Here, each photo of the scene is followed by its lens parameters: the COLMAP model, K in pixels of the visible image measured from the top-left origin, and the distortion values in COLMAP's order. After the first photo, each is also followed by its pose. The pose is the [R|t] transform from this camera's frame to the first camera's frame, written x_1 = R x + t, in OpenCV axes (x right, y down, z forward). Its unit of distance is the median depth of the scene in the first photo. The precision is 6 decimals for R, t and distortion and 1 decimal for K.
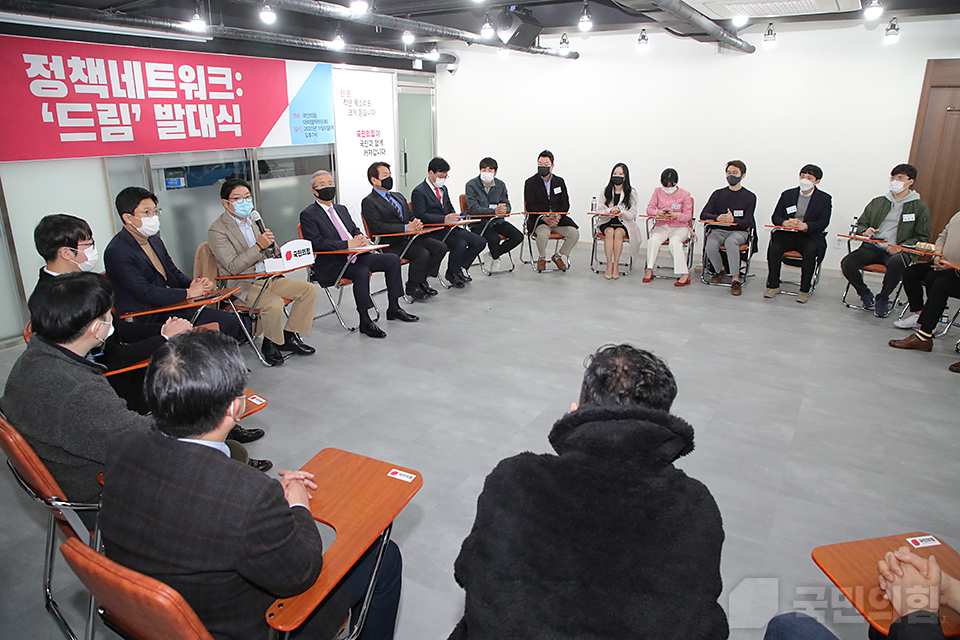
lens RADIAL K [[660.9, 0, 480.0], [0, 660.9, 320.0], [0, 0, 1]] dist [-0.073976, 0.048934]
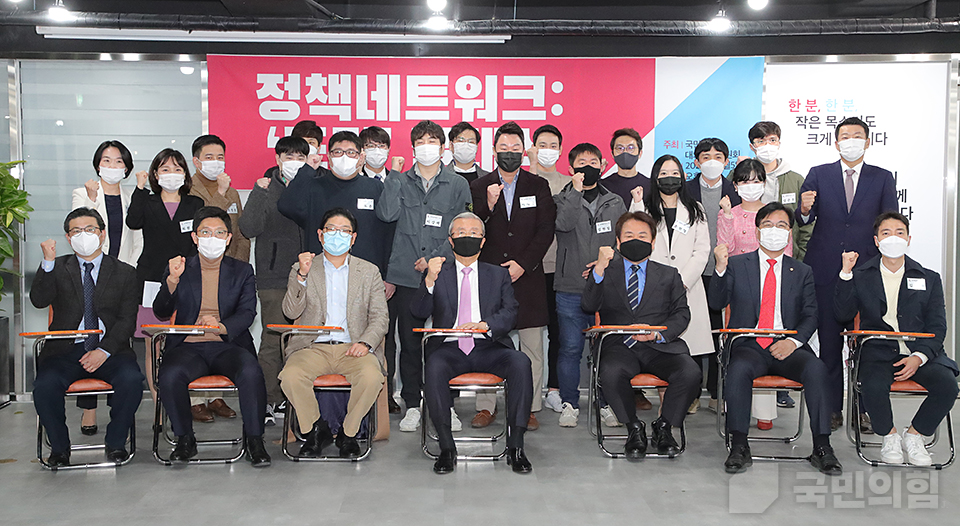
lens RADIAL K [[1260.4, 0, 447.9], [0, 1260.4, 259.9], [0, 0, 1]] dist [0.153934, 0.043018]
pose [[0.518645, 0.048179, -0.853631, 0.803887], [-0.255926, 0.961381, -0.101234, -0.047649], [0.815787, 0.270971, 0.510946, 0.330410]]
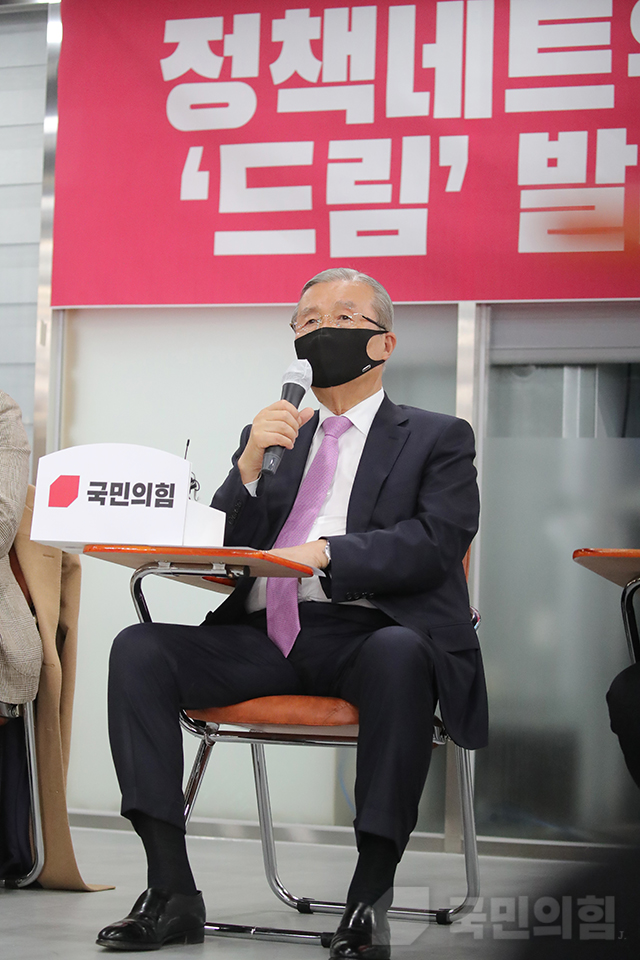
lens RADIAL K [[2946.5, 0, 320.0], [0, 2946.5, 480.0], [0, 0, 1]] dist [-0.161103, -2.142513]
pose [[0.086709, -0.042196, -0.995340, 0.785947], [-0.323925, 0.943620, -0.068222, -0.074701], [0.942101, 0.328331, 0.068152, 0.900894]]
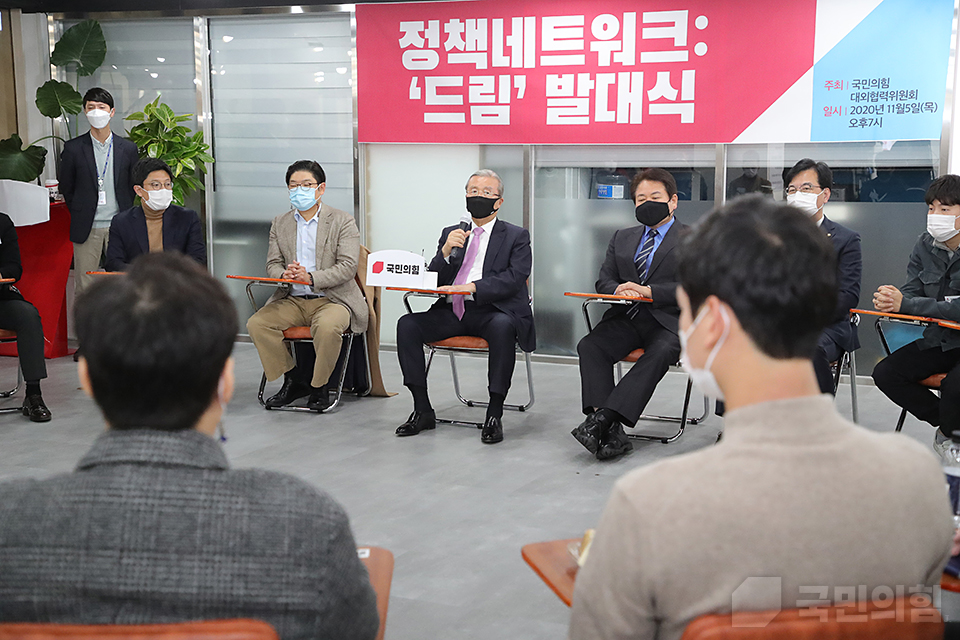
lens RADIAL K [[1396.1, 0, 480.0], [0, 1396.1, 320.0], [0, 0, 1]] dist [0.242443, 0.055812]
pose [[0.097180, 0.127734, -0.987036, 1.057688], [-0.295804, 0.950623, 0.093898, -0.207063], [0.950293, 0.282844, 0.130166, 0.827516]]
